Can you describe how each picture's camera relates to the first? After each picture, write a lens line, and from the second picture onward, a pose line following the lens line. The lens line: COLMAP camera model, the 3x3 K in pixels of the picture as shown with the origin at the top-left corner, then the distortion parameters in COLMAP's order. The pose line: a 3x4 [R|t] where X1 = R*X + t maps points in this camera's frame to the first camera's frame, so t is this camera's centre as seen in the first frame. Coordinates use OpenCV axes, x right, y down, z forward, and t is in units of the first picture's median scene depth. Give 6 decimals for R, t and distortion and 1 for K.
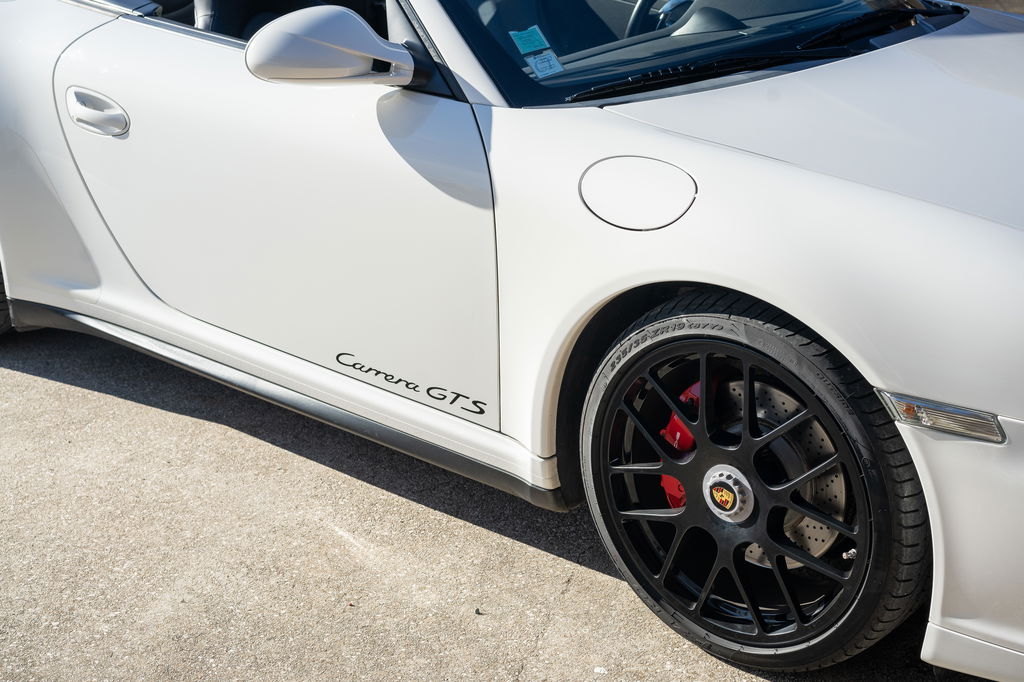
lens RADIAL K [[1667.4, 0, 512.0], [0, 1667.4, 341.0], [0, 0, 1]] dist [0.003214, 0.194961]
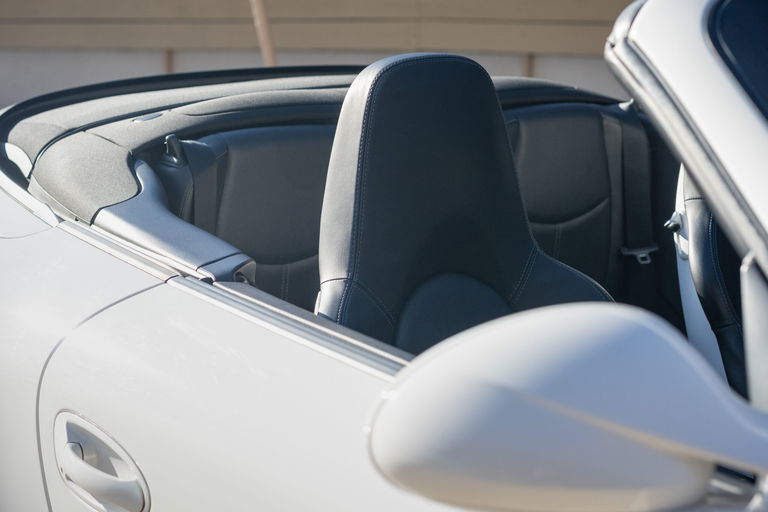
lens RADIAL K [[1250.5, 0, 384.0], [0, 1250.5, 256.0], [0, 0, 1]] dist [0.003214, 0.194961]
pose [[0.978046, 0.044782, -0.203521, -0.089273], [-0.076996, 0.985185, -0.153239, -0.145699], [0.193643, 0.165545, 0.967004, 0.629156]]
